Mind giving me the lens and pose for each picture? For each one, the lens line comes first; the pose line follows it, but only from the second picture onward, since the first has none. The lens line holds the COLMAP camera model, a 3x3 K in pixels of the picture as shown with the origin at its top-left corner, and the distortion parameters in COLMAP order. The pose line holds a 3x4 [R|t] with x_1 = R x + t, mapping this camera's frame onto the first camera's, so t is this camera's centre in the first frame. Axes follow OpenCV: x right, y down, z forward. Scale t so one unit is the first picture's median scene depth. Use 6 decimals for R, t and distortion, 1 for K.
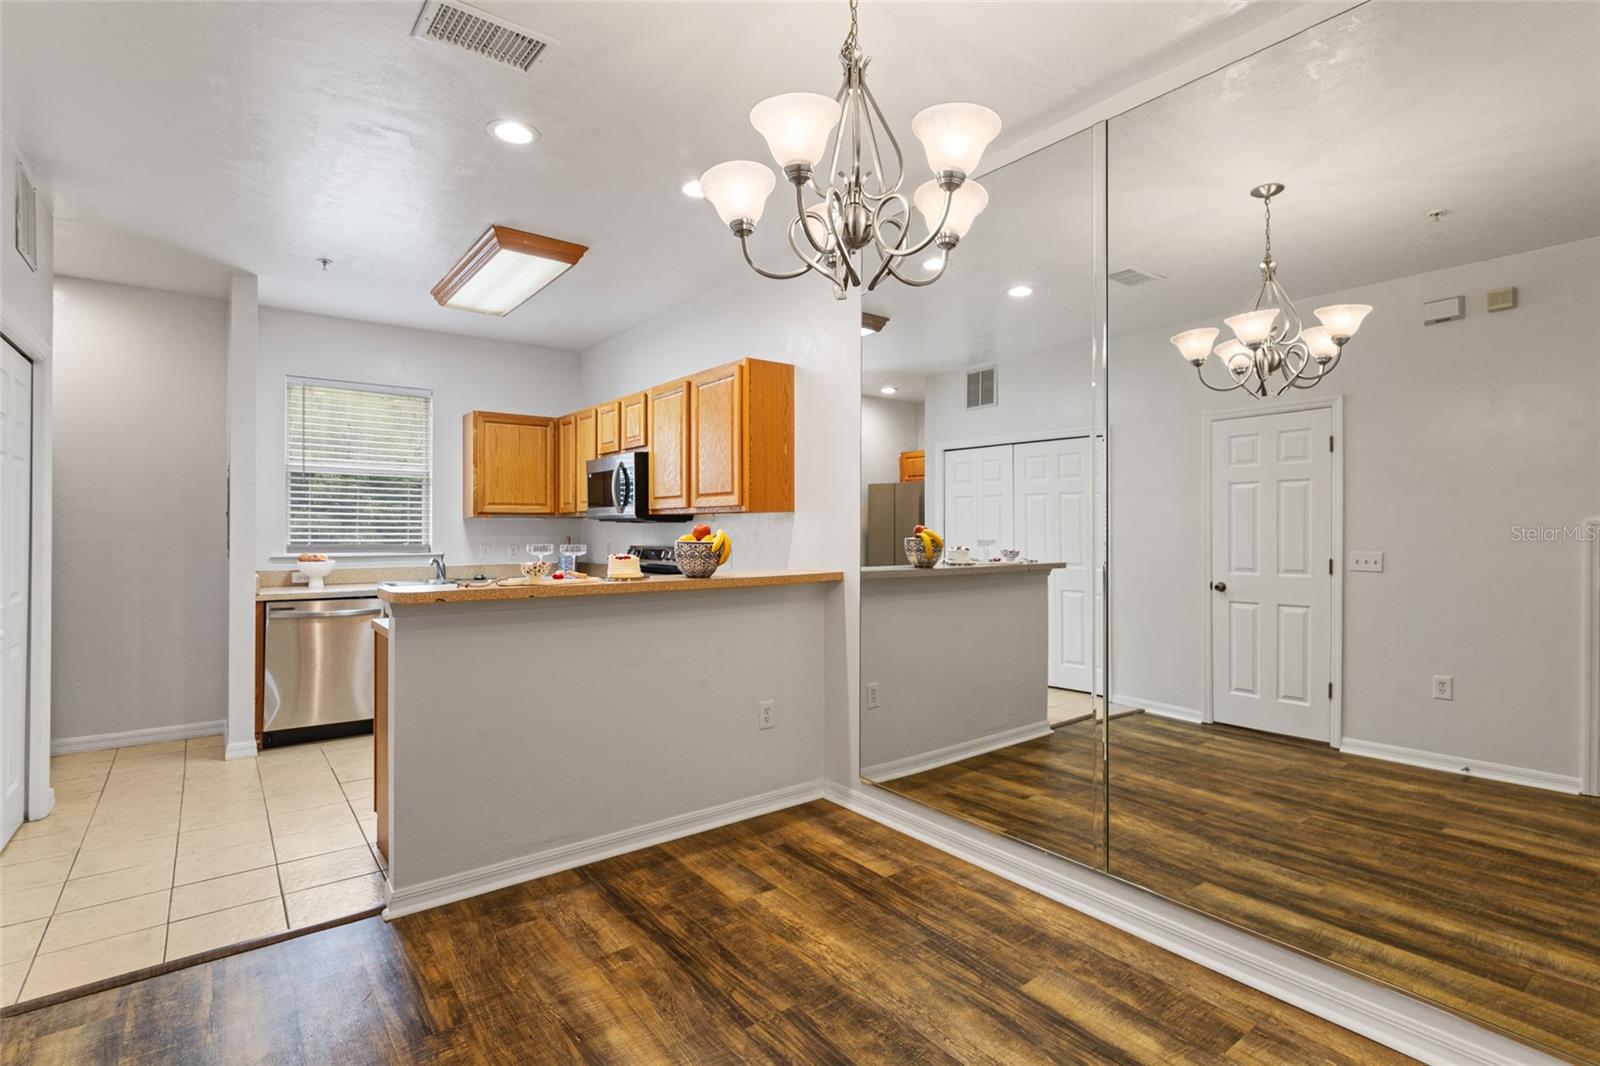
lens RADIAL K [[725.3, 0, 774.2], [0, 725.3, 511.9], [0, 0, 1]] dist [-0.001577, 0.000435]
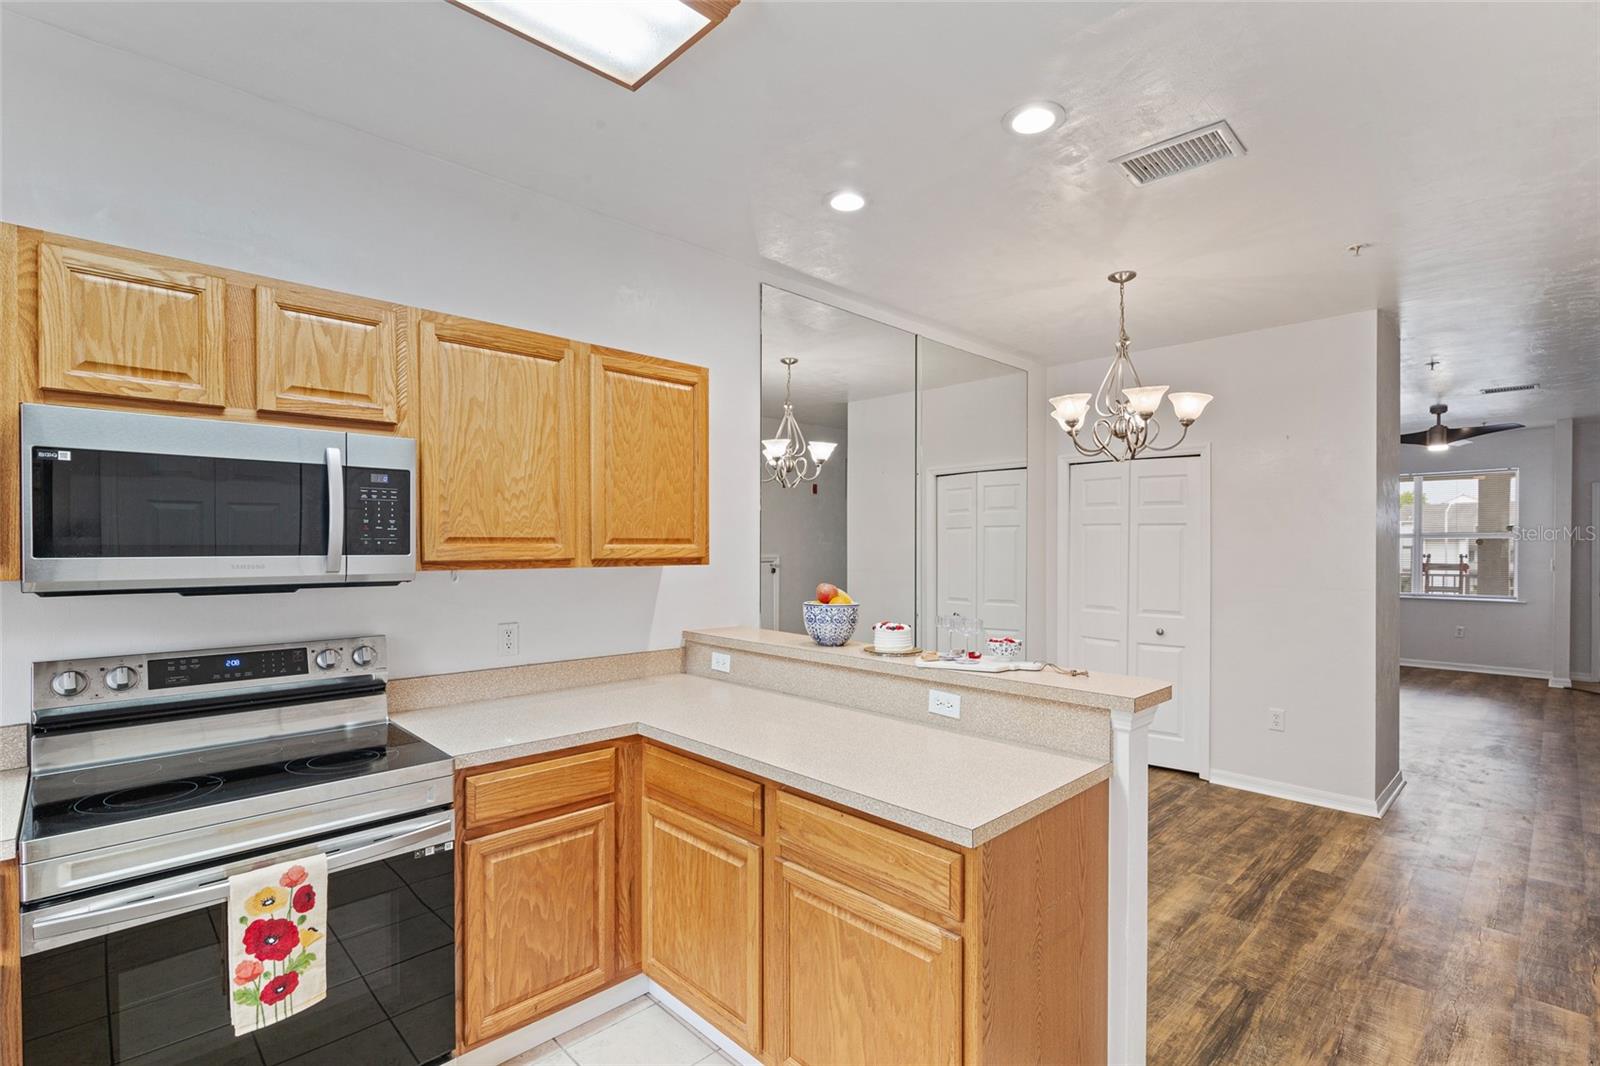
lens RADIAL K [[728.2, 0, 784.3], [0, 728.2, 552.8], [0, 0, 1]] dist [-0.010149, 0.001864]
pose [[-0.103452, -0.008721, 0.994596, -0.671640], [-0.014650, 0.999866, 0.007243, -0.015191], [-0.994527, -0.013822, -0.103566, 0.797856]]
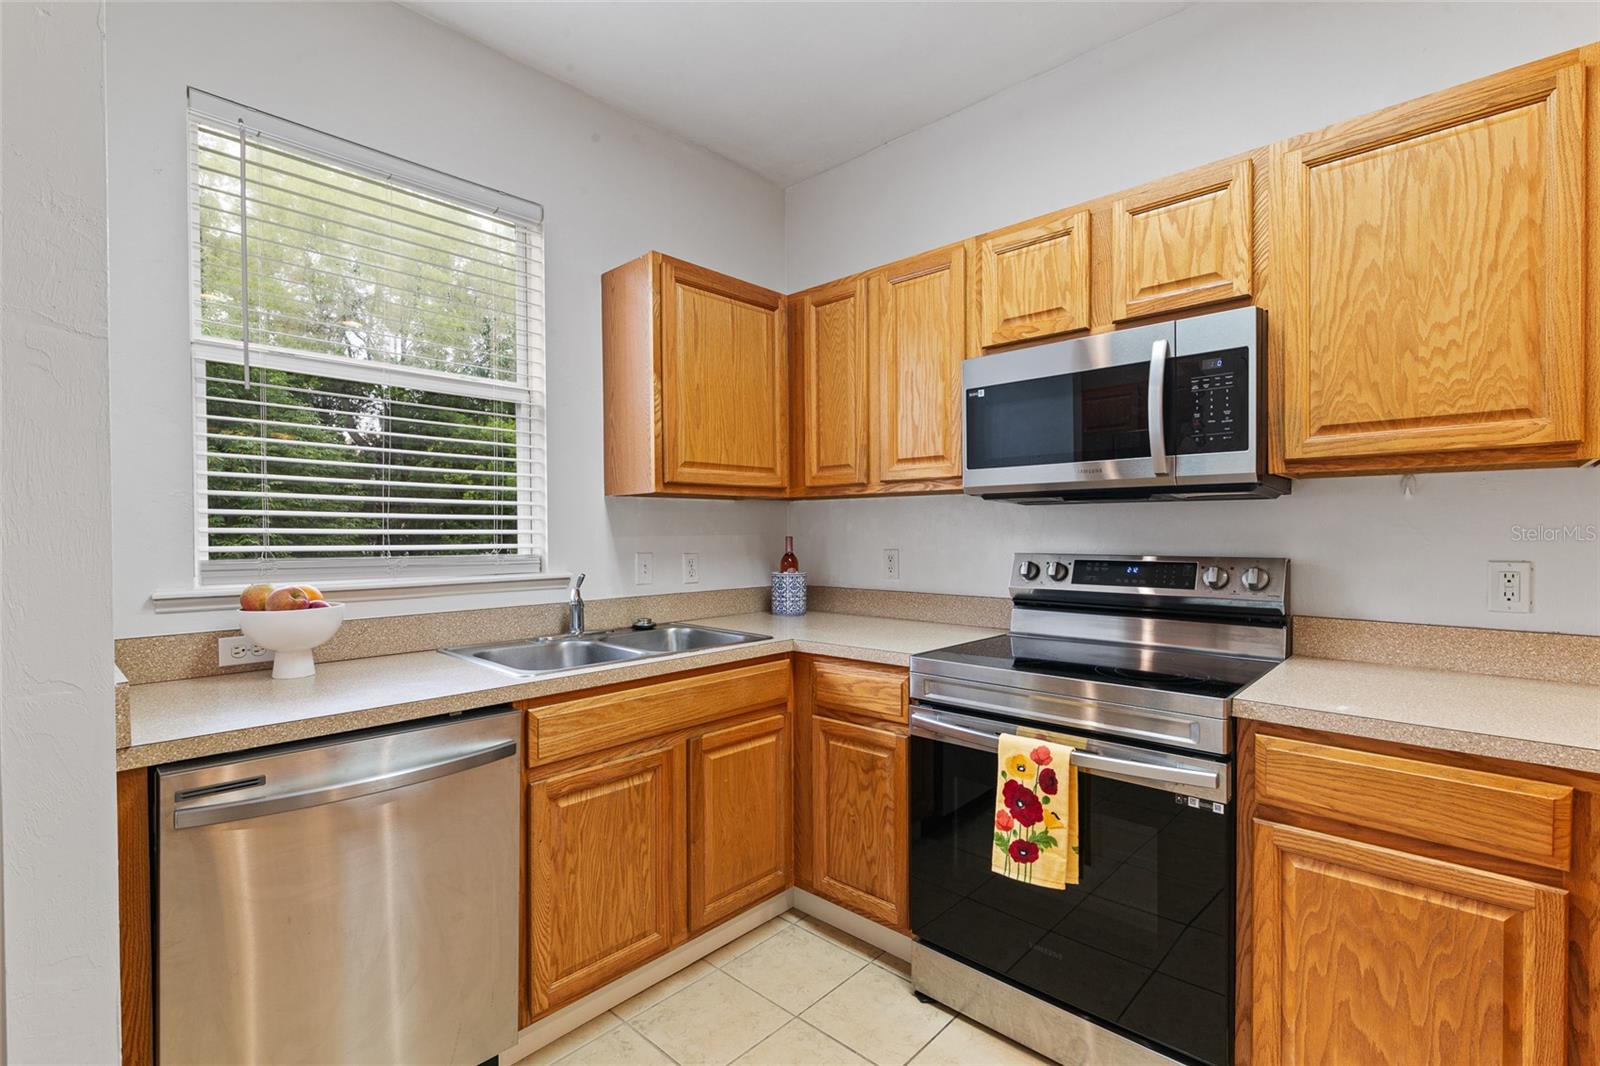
lens RADIAL K [[728.2, 0, 806.6], [0, 728.2, 533.9], [0, 0, 1]] dist [-0.010149, 0.001864]
pose [[0.986053, -0.005129, 0.166352, -0.477963], [0.001202, 0.999718, 0.023698, 0.026488], [-0.166427, -0.023168, 0.985782, 0.655075]]
